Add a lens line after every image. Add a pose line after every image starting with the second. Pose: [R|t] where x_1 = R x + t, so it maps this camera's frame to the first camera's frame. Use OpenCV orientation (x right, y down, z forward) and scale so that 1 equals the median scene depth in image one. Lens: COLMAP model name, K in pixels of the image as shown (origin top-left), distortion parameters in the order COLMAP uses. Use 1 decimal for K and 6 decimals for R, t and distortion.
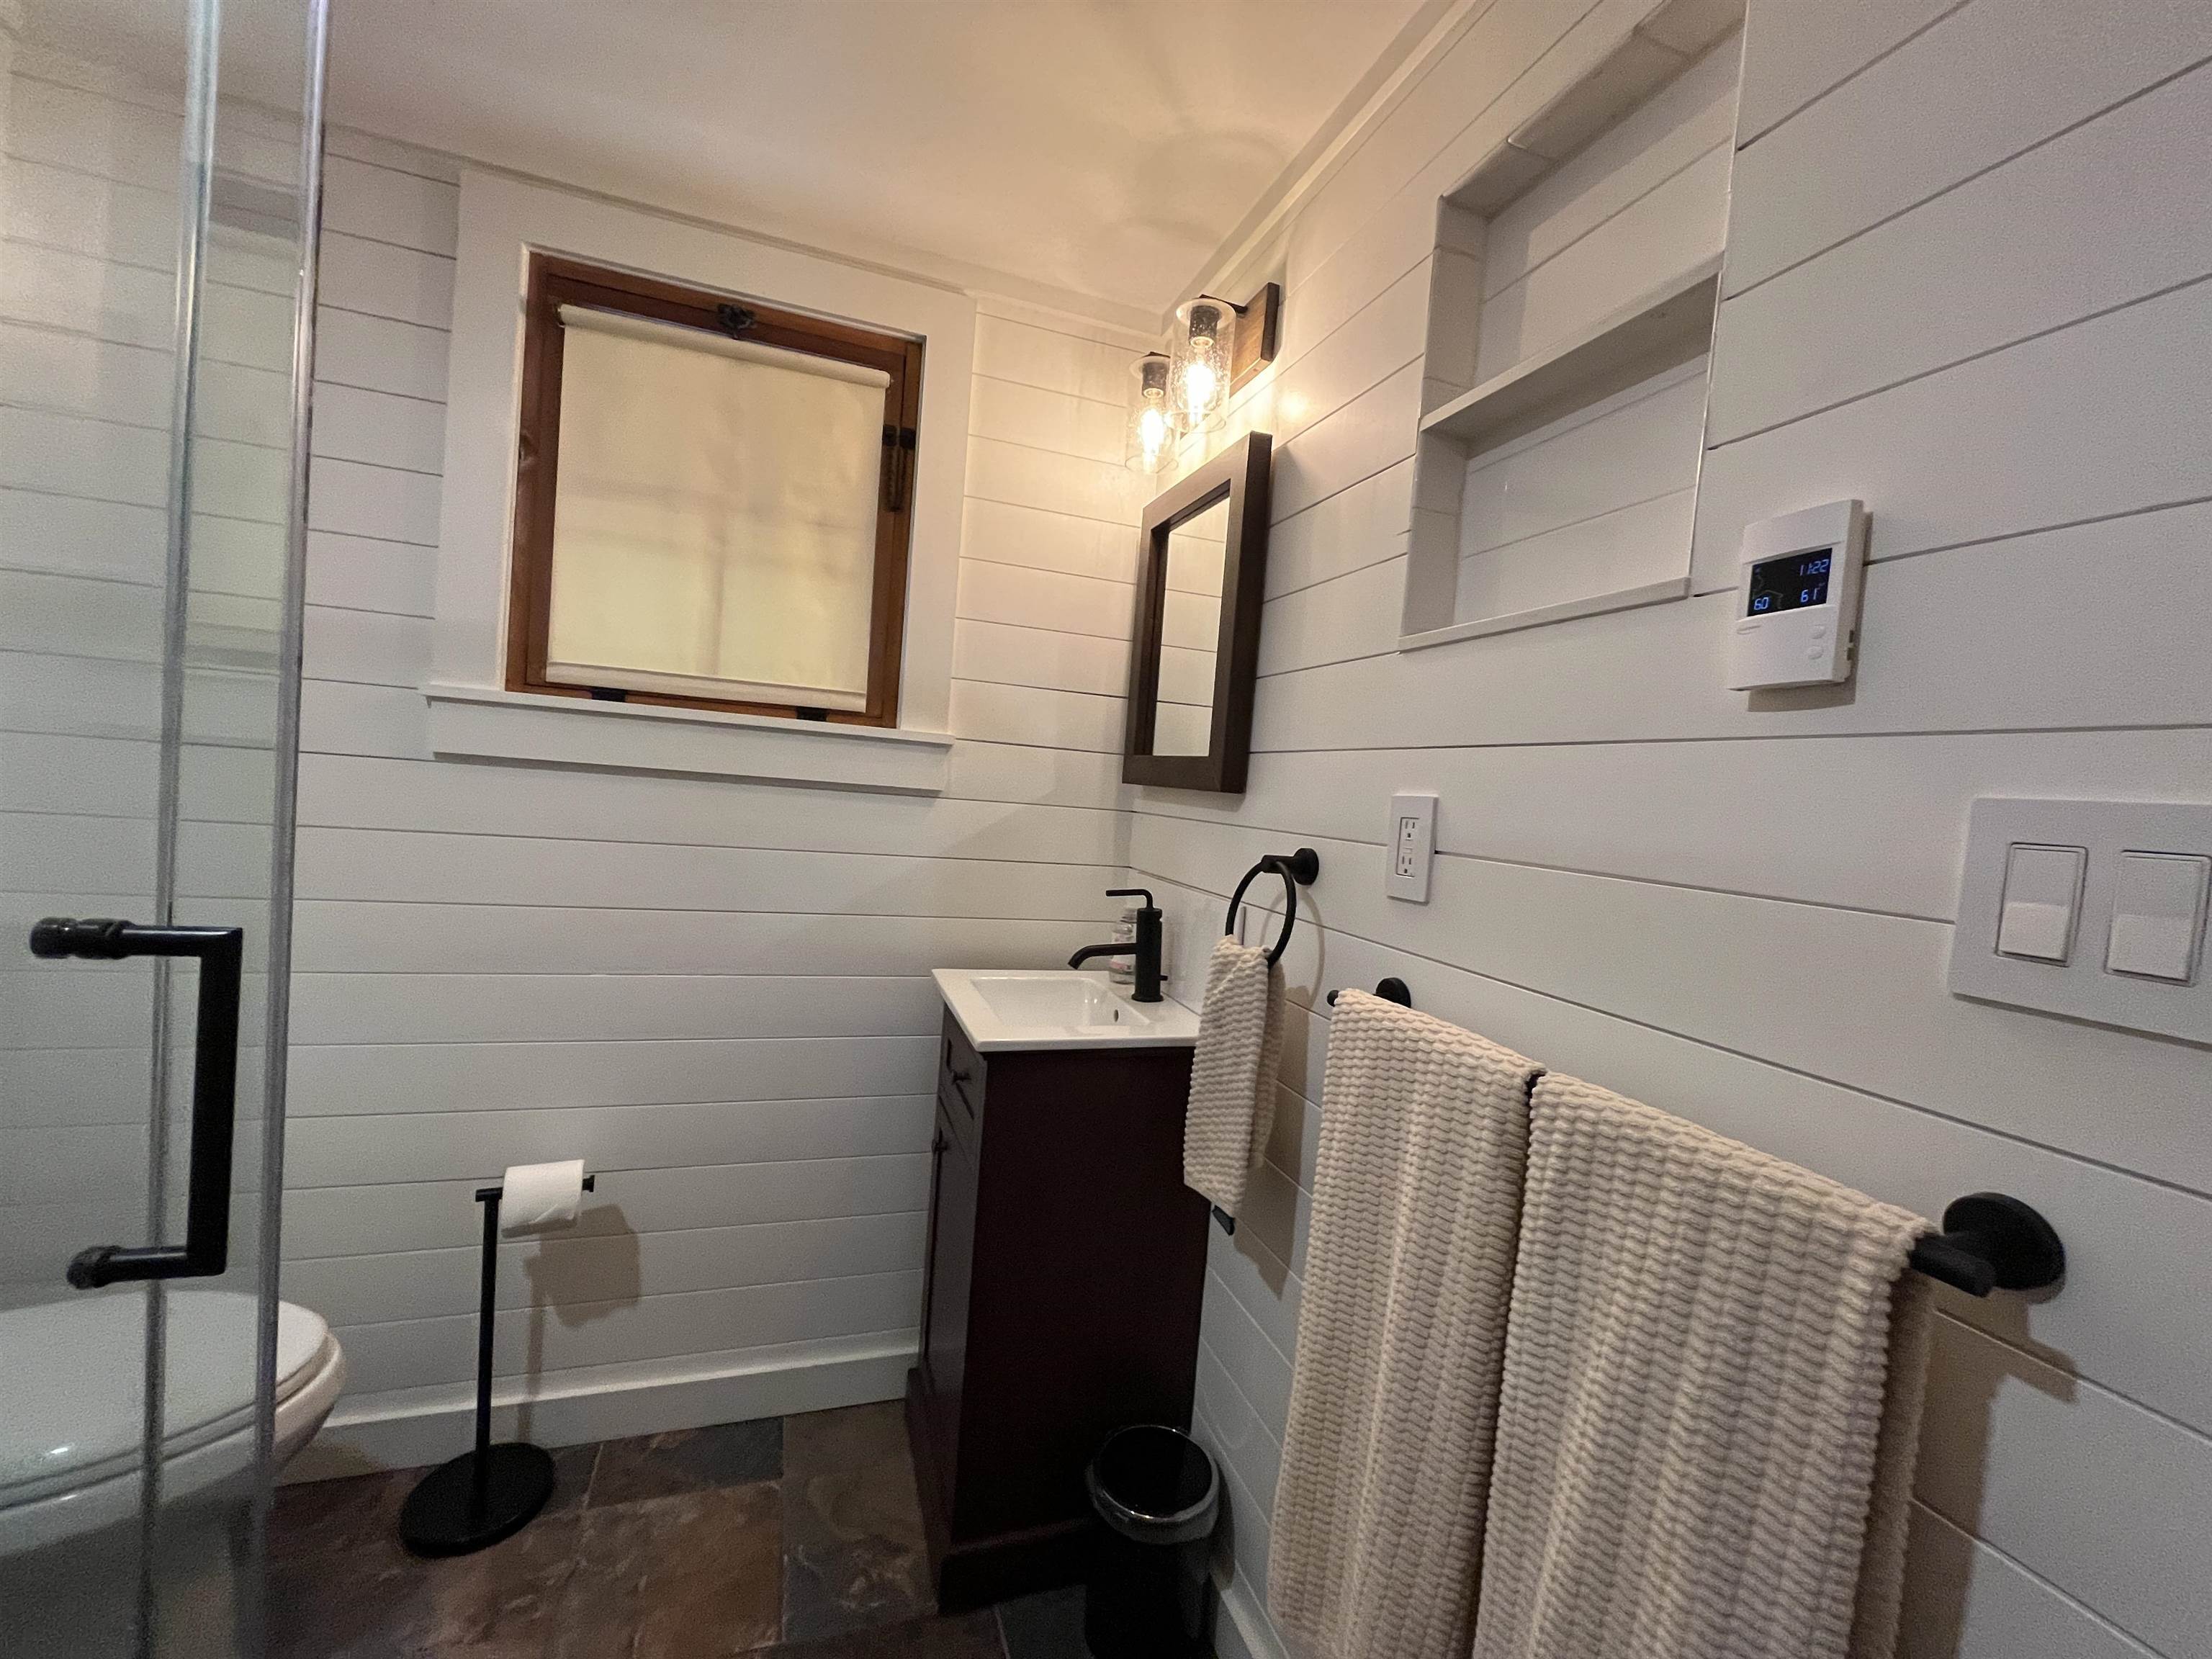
lens RADIAL K [[890.3, 0, 1109.9], [0, 890.3, 828.9], [0, 0, 1]] dist [-0.002935, 0.000716]
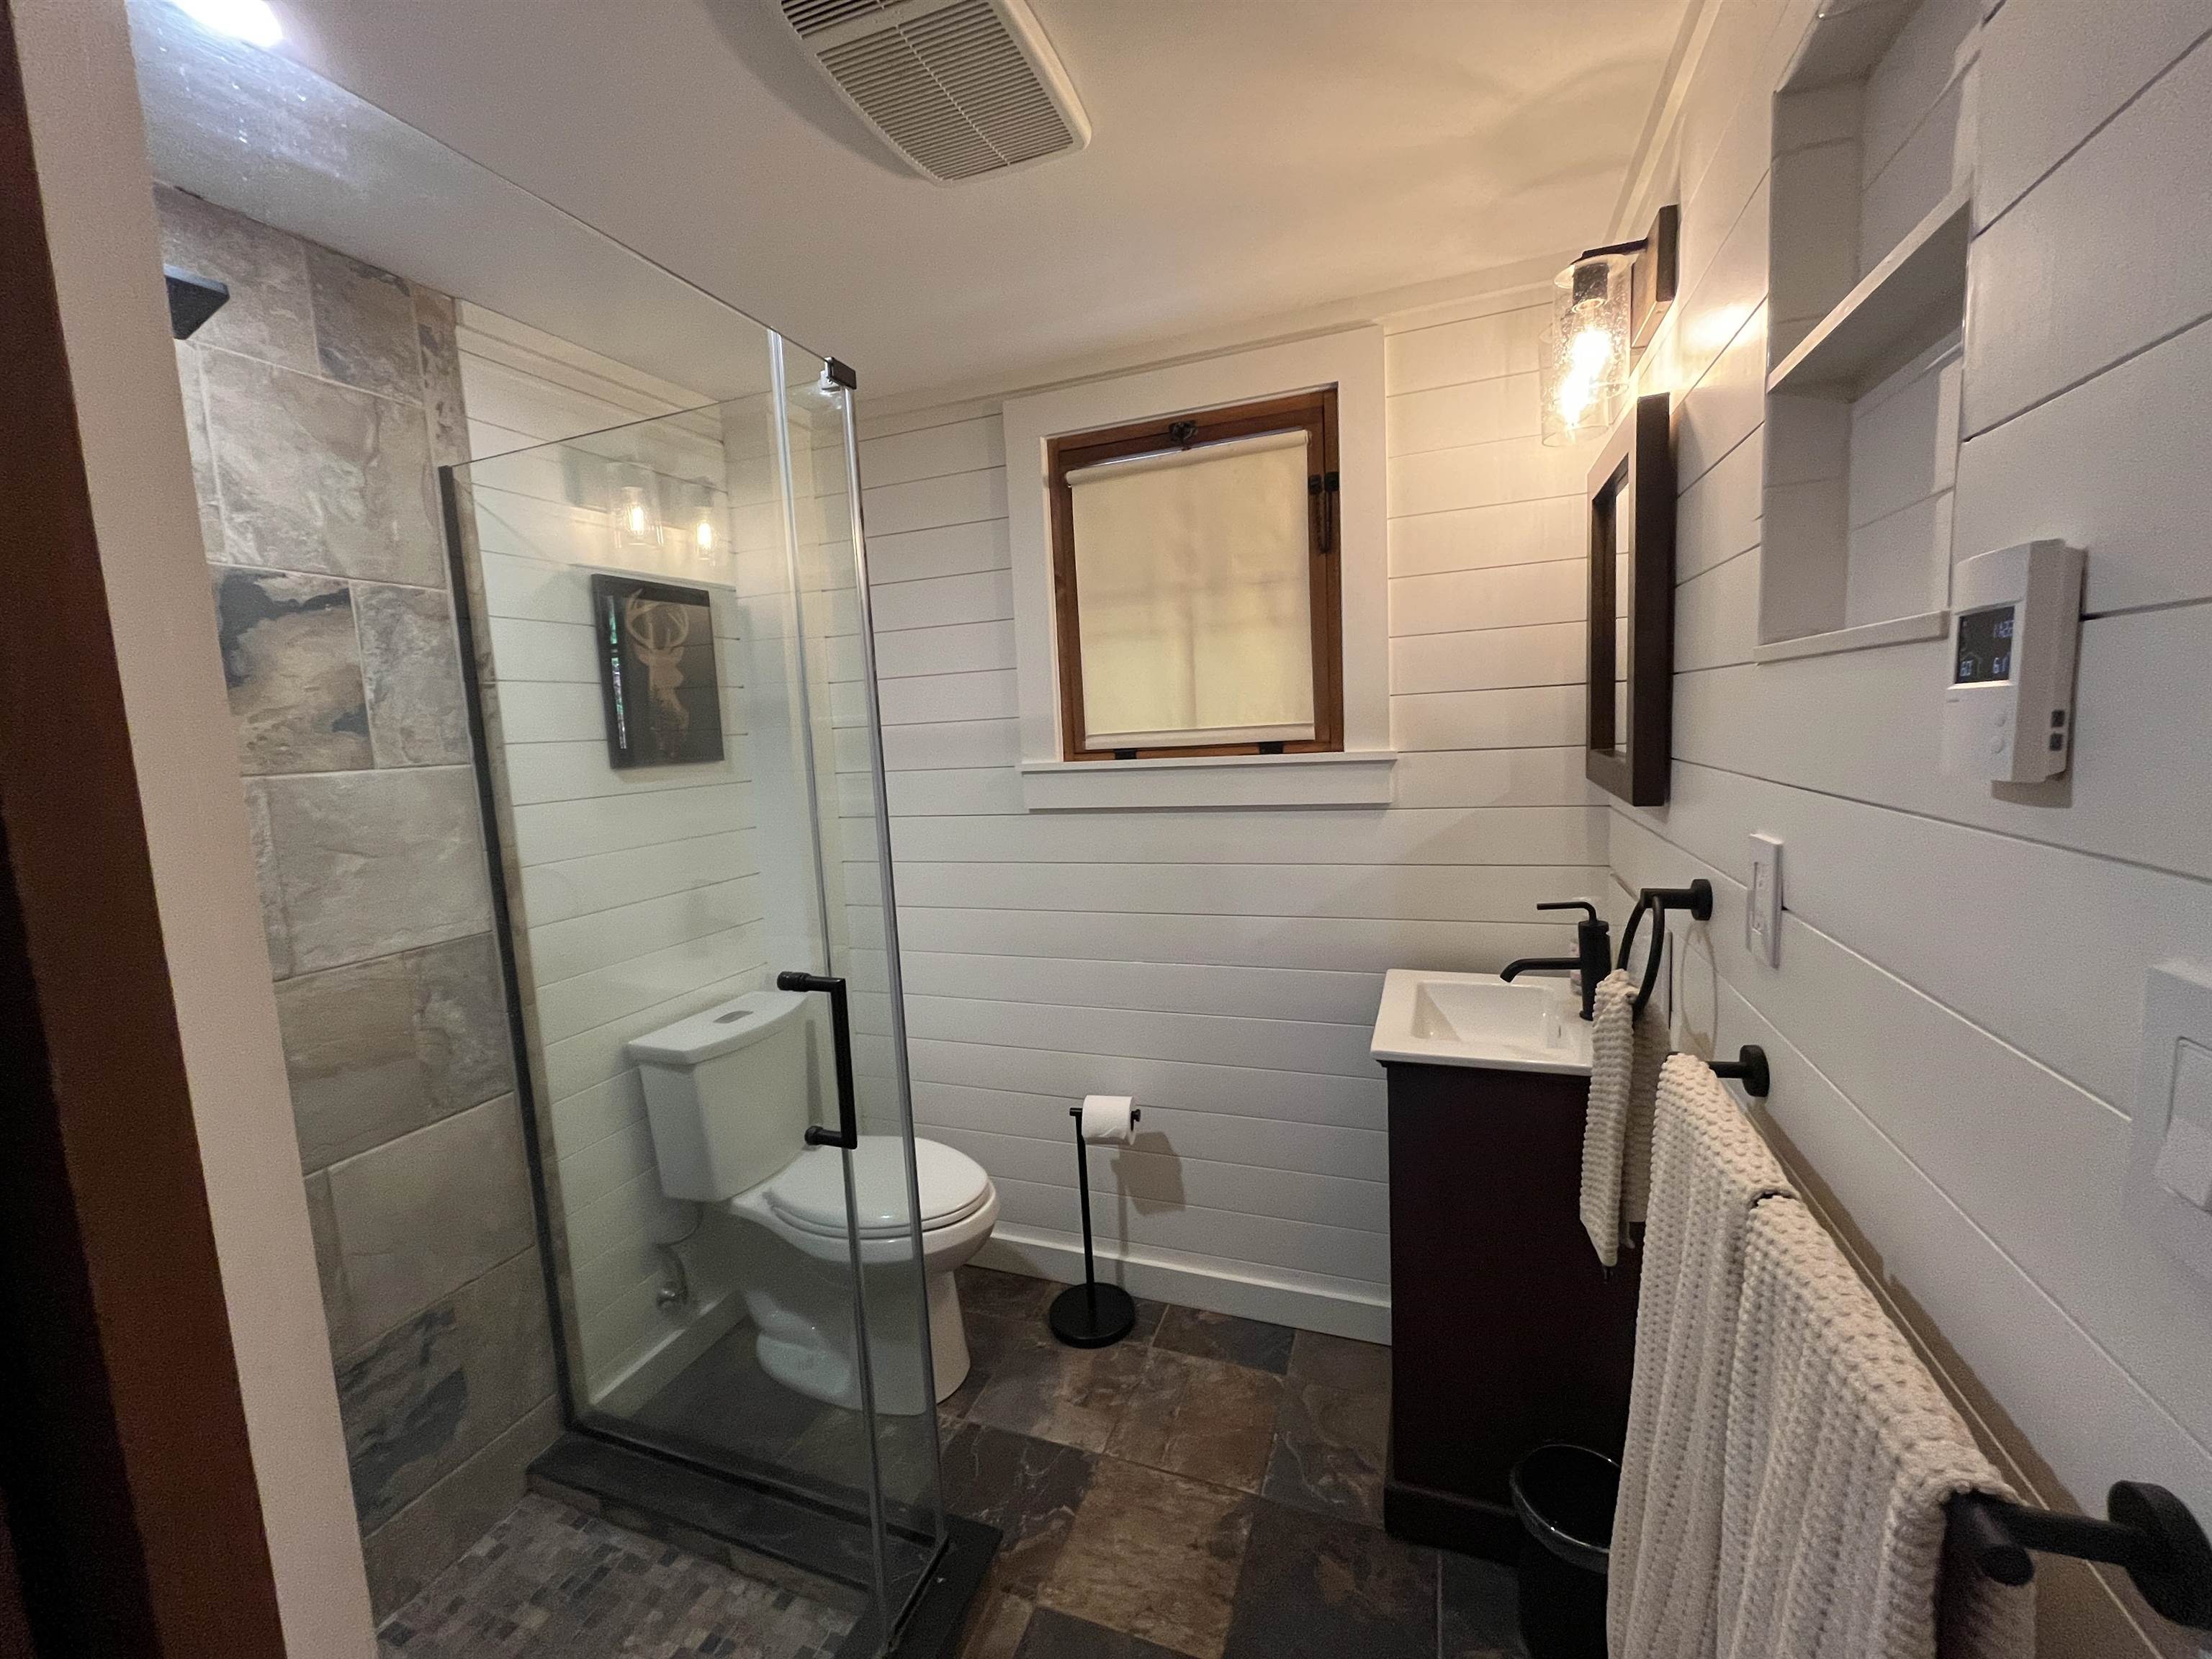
lens RADIAL K [[890.3, 0, 1110.4], [0, 890.3, 833.3], [0, 0, 1]] dist [-0.002935, 0.000716]
pose [[0.763816, -0.040644, -0.644153, 0.283162], [0.083593, 0.995839, 0.036288, -0.086620], [0.639998, -0.081564, 0.764035, -0.037220]]
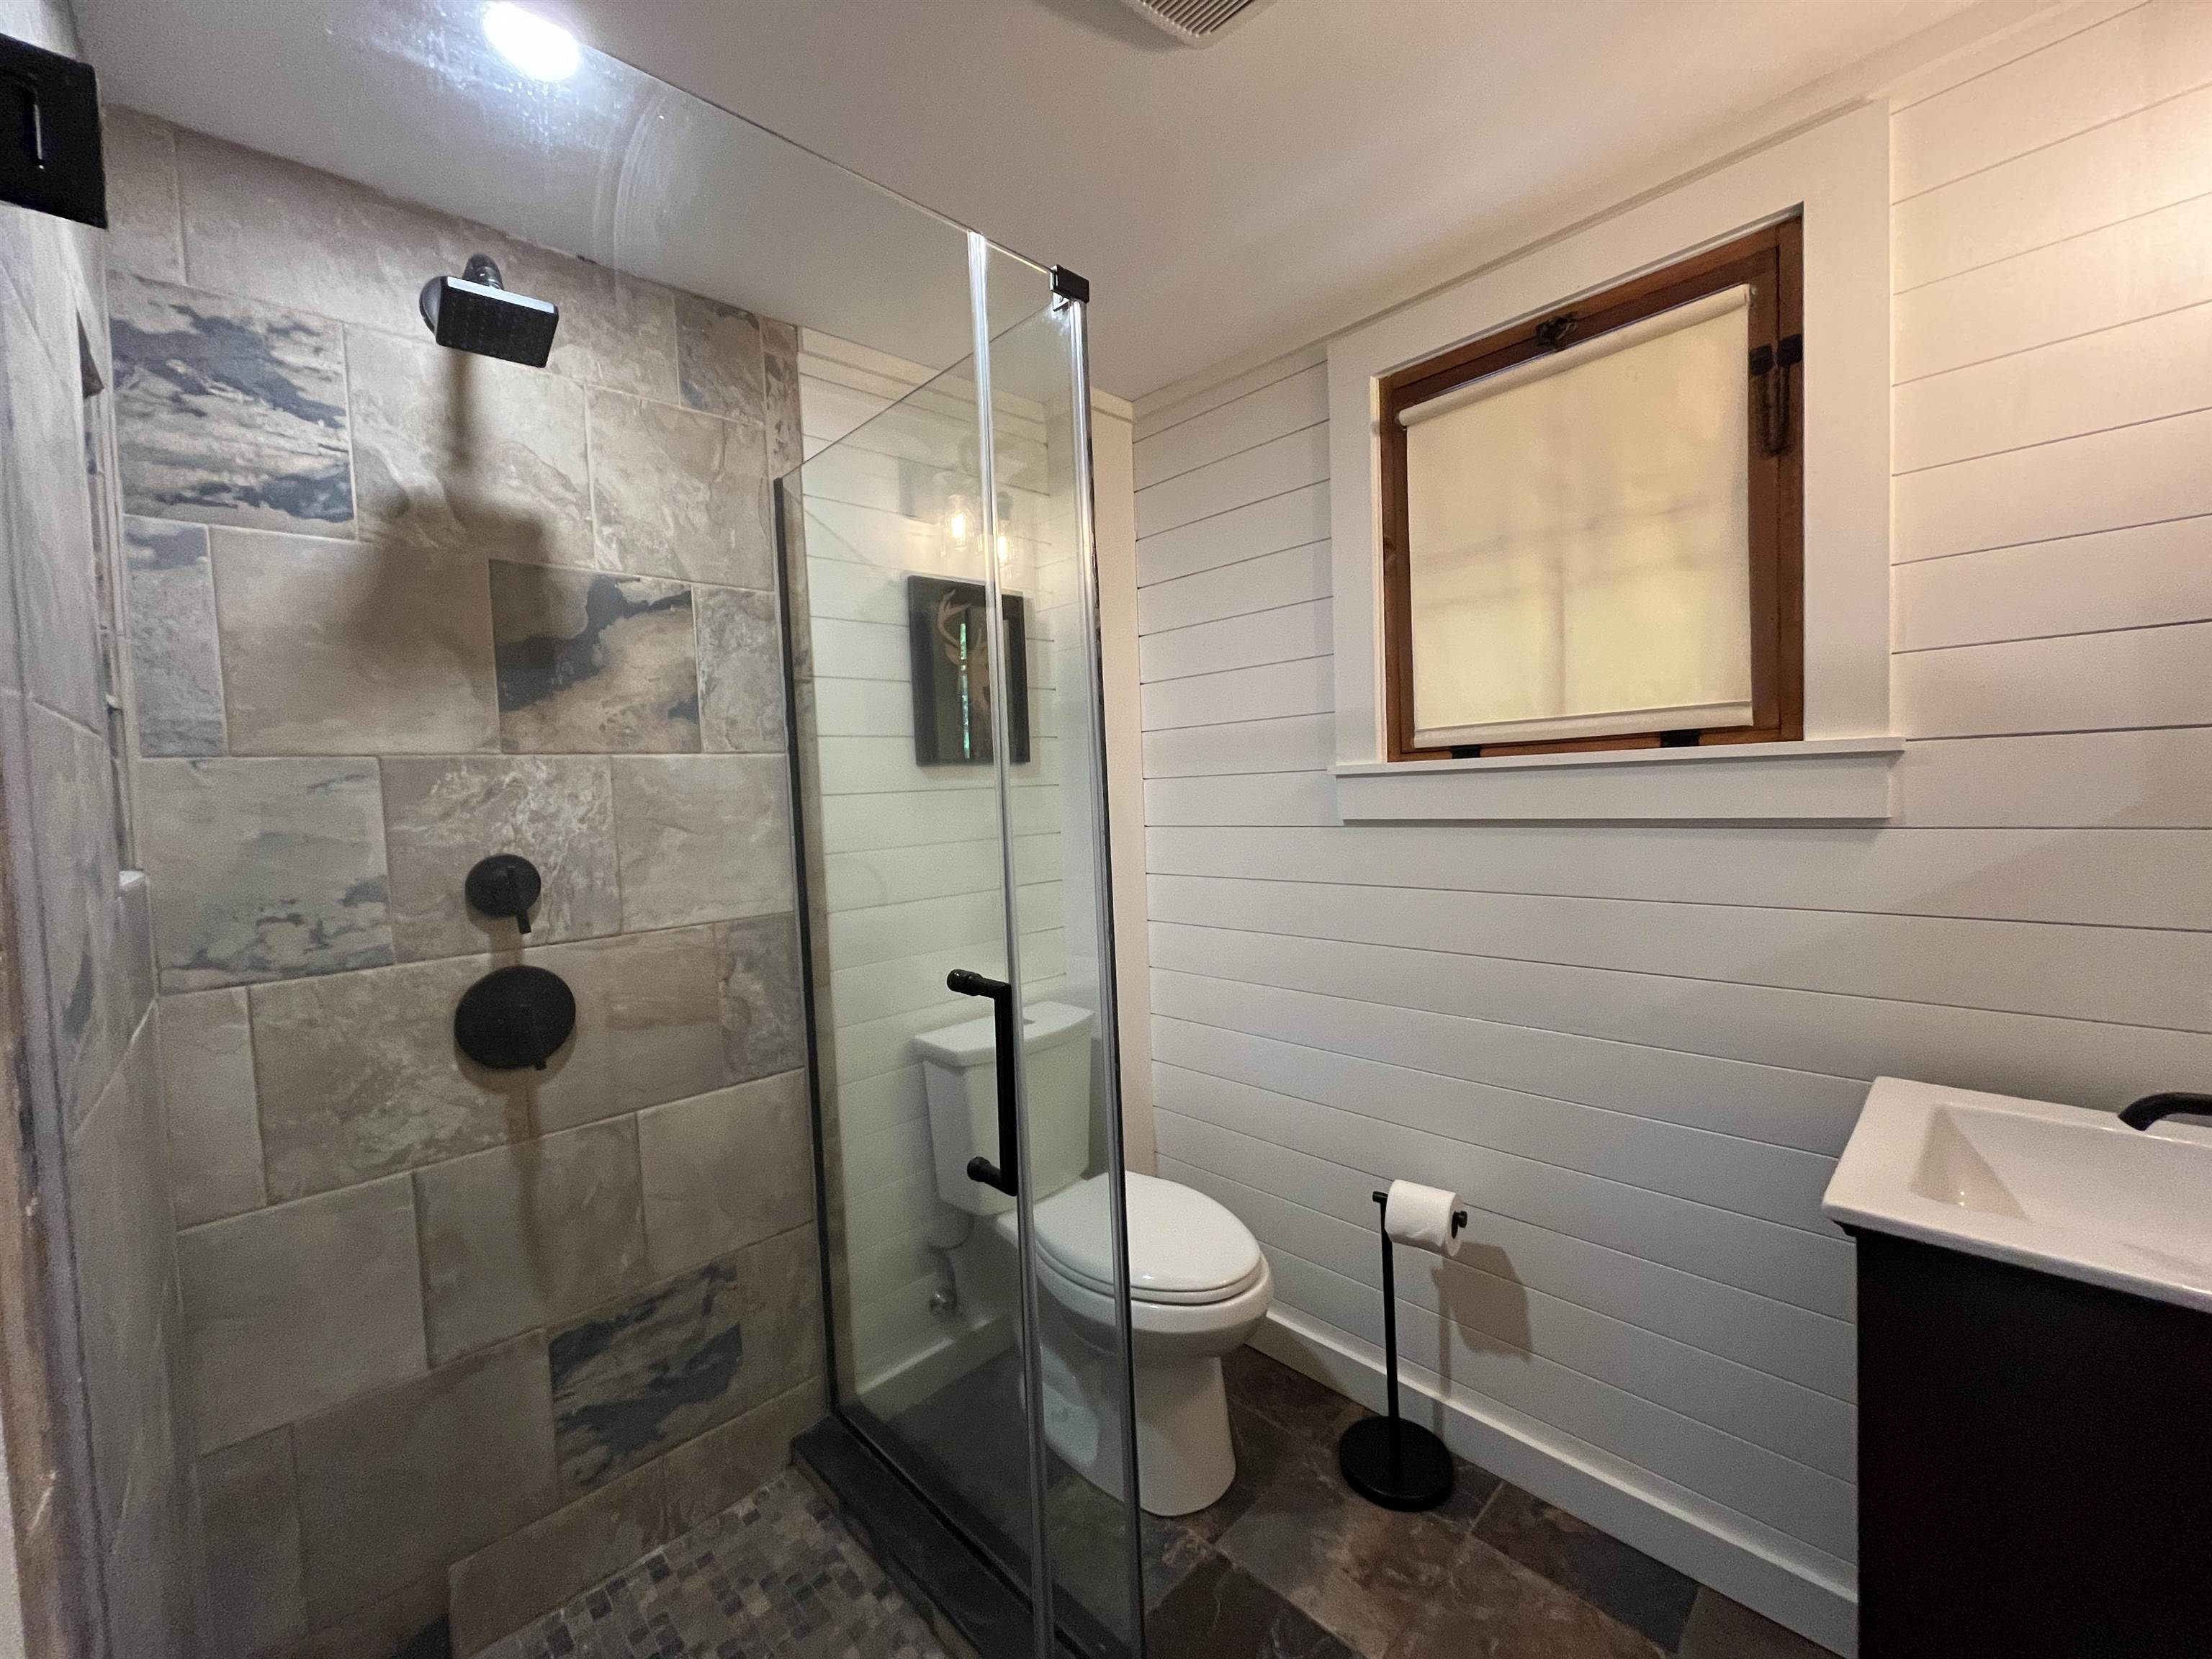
lens RADIAL K [[890.3, 0, 1106.5], [0, 890.3, 831.8], [0, 0, 1]] dist [-0.002935, 0.000716]
pose [[0.418070, -0.049836, -0.907047, 0.216121], [0.038920, 0.998560, -0.036925, -0.036303], [0.907581, -0.019865, 0.419408, 0.185536]]
